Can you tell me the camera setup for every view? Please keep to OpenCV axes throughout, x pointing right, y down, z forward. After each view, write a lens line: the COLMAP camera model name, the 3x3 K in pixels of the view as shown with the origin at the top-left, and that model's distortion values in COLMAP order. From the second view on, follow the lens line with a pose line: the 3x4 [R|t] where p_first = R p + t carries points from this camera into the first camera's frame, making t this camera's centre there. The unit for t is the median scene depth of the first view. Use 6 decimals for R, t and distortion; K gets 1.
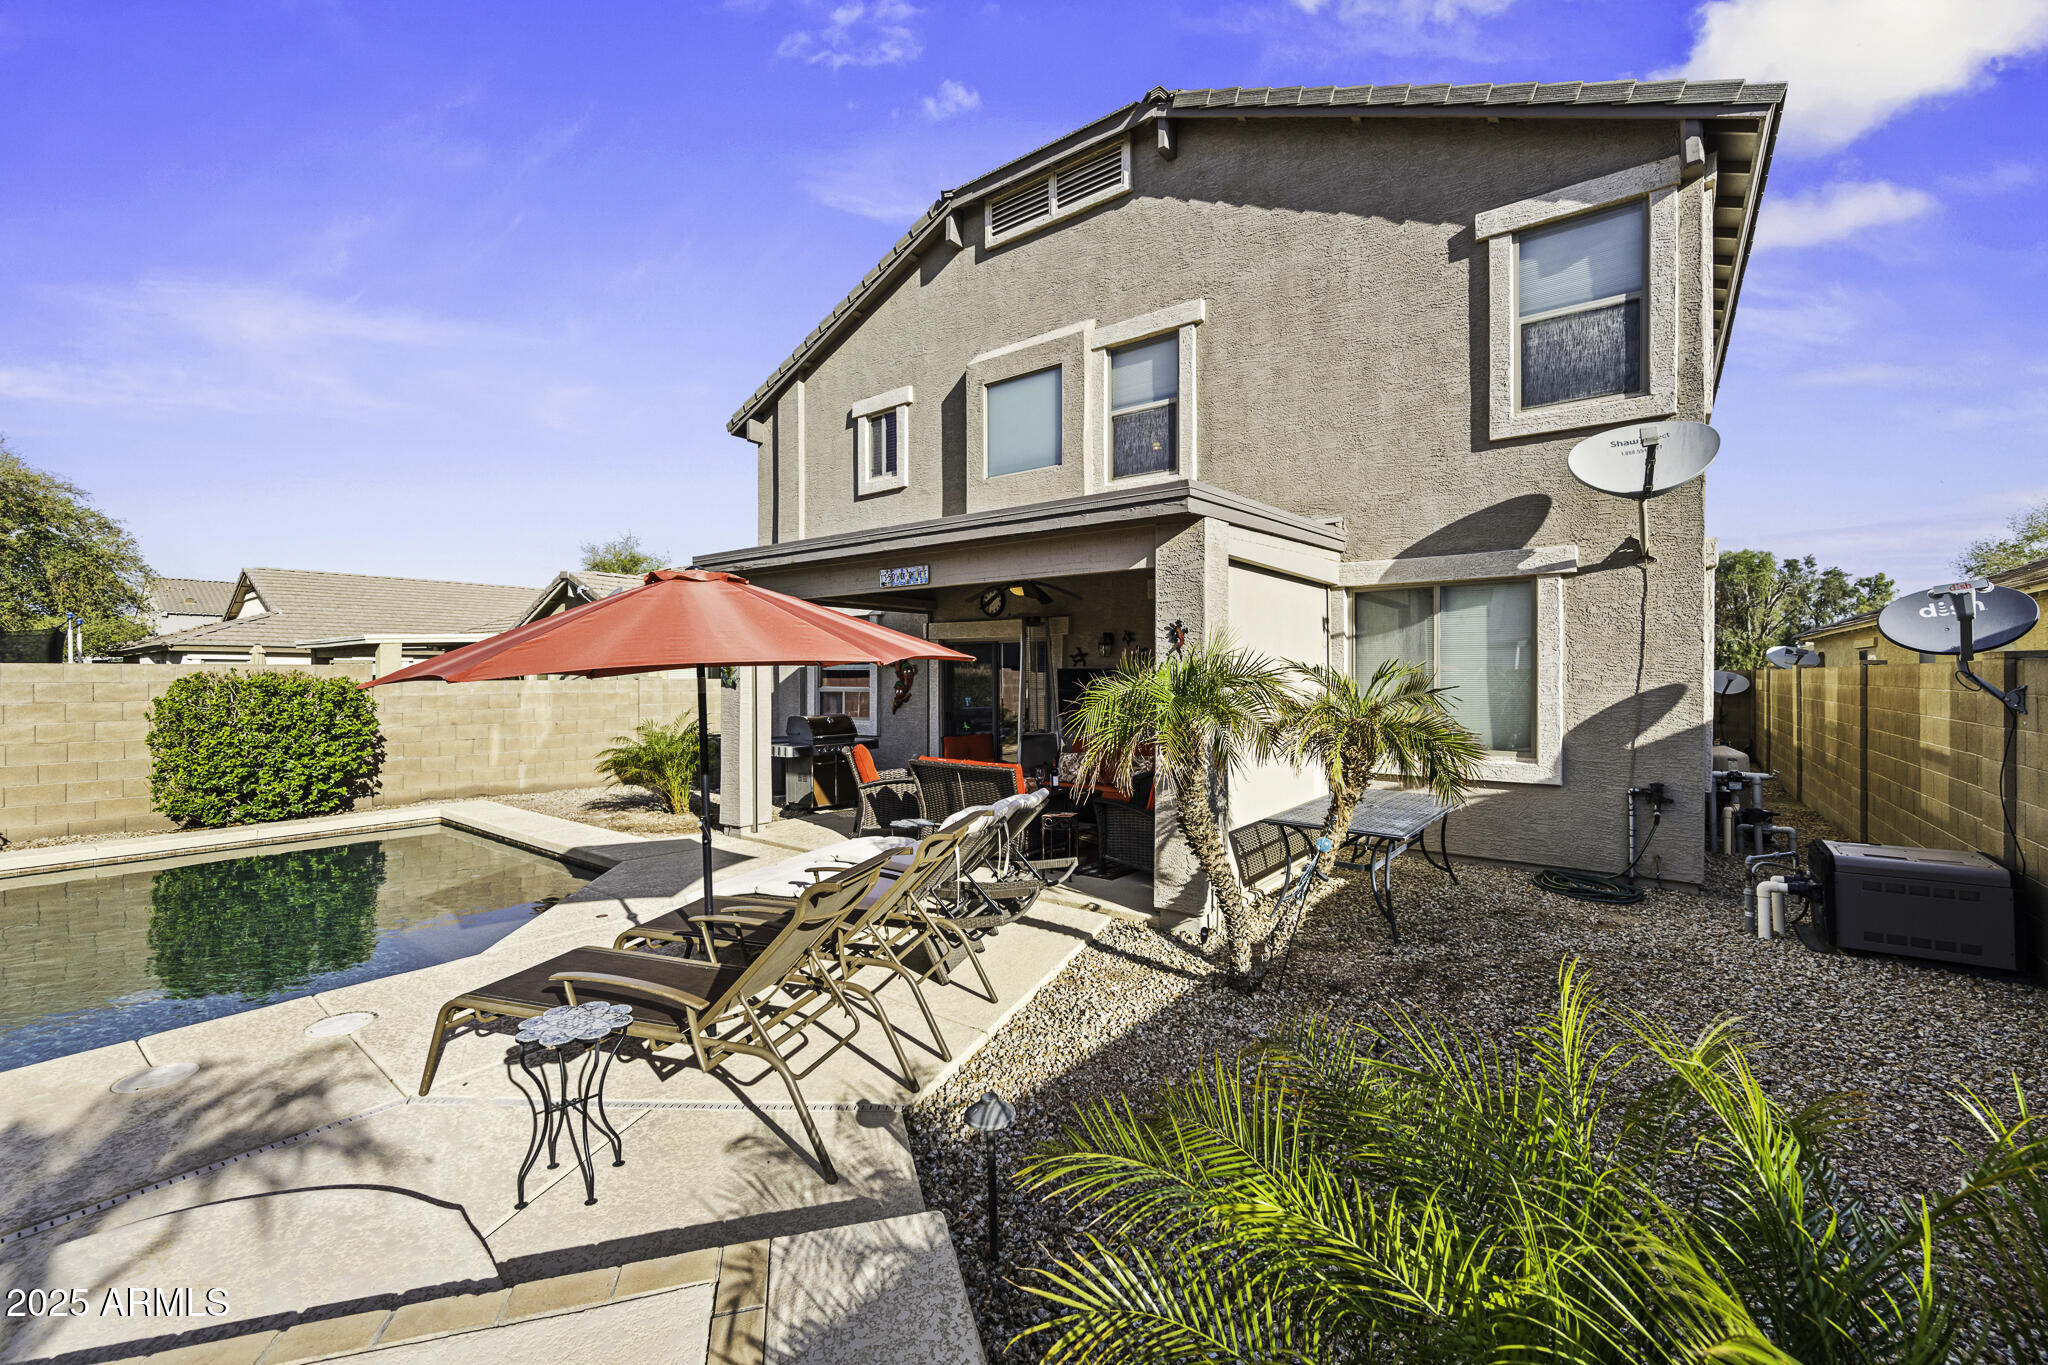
lens RADIAL K [[828.3, 0, 1015.6], [0, 828.3, 681.9], [0, 0, 1]] dist [0.002136, 0.000166]
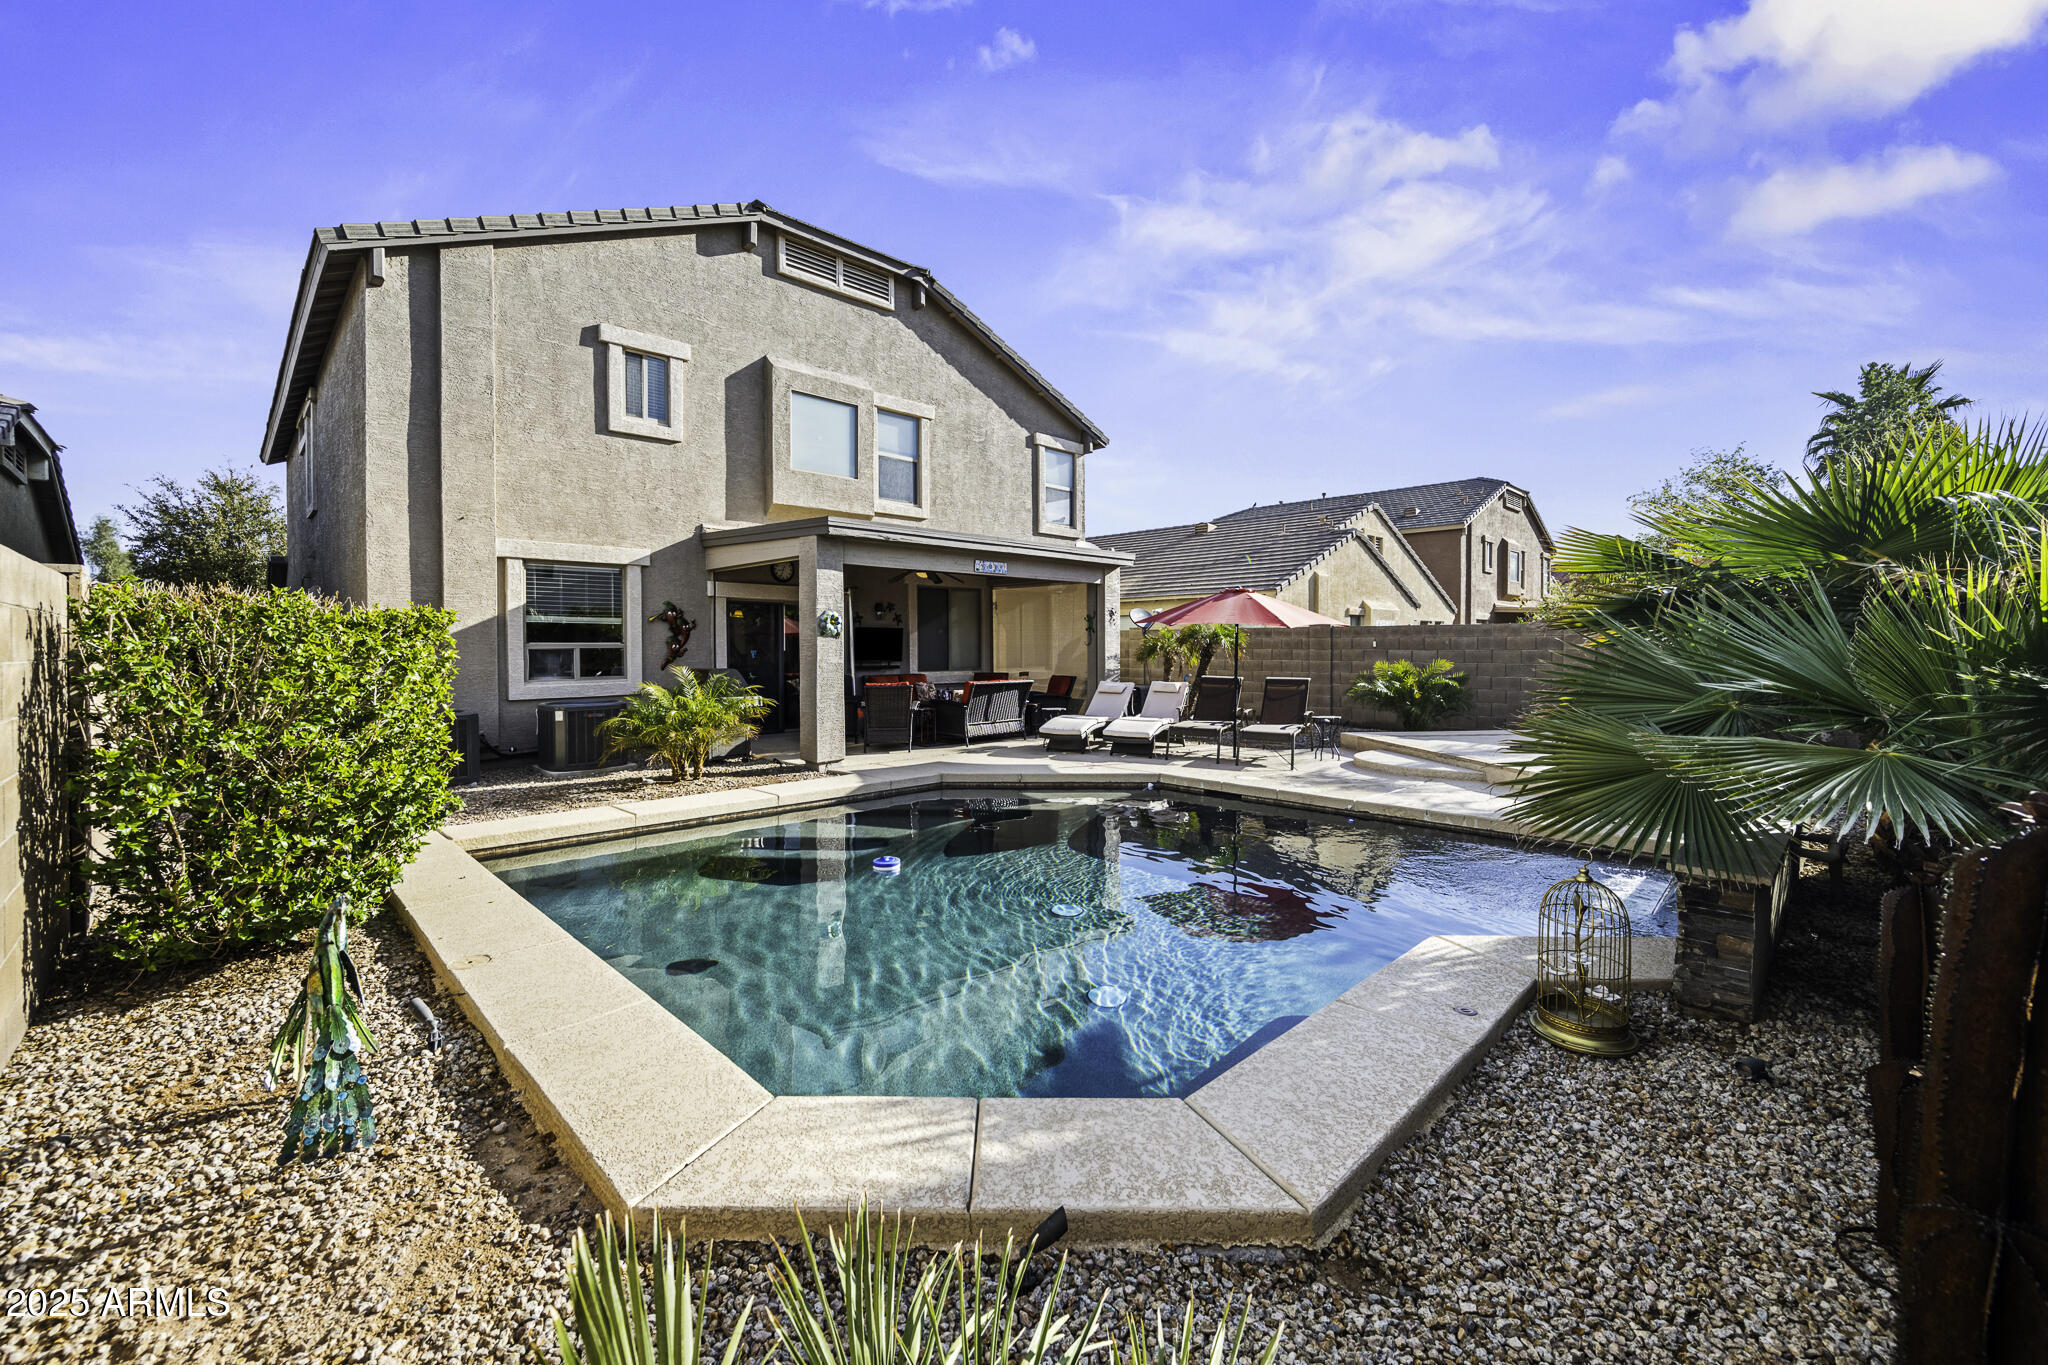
lens RADIAL K [[828.3, 0, 1023.6], [0, 828.3, 662.6], [0, 0, 1]] dist [0.002136, 0.000166]
pose [[0.141516, -0.015821, 0.989810, -1.172741], [0.011036, 0.999835, 0.014403, 0.023878], [-0.989875, 0.008886, 0.141667, 0.493252]]
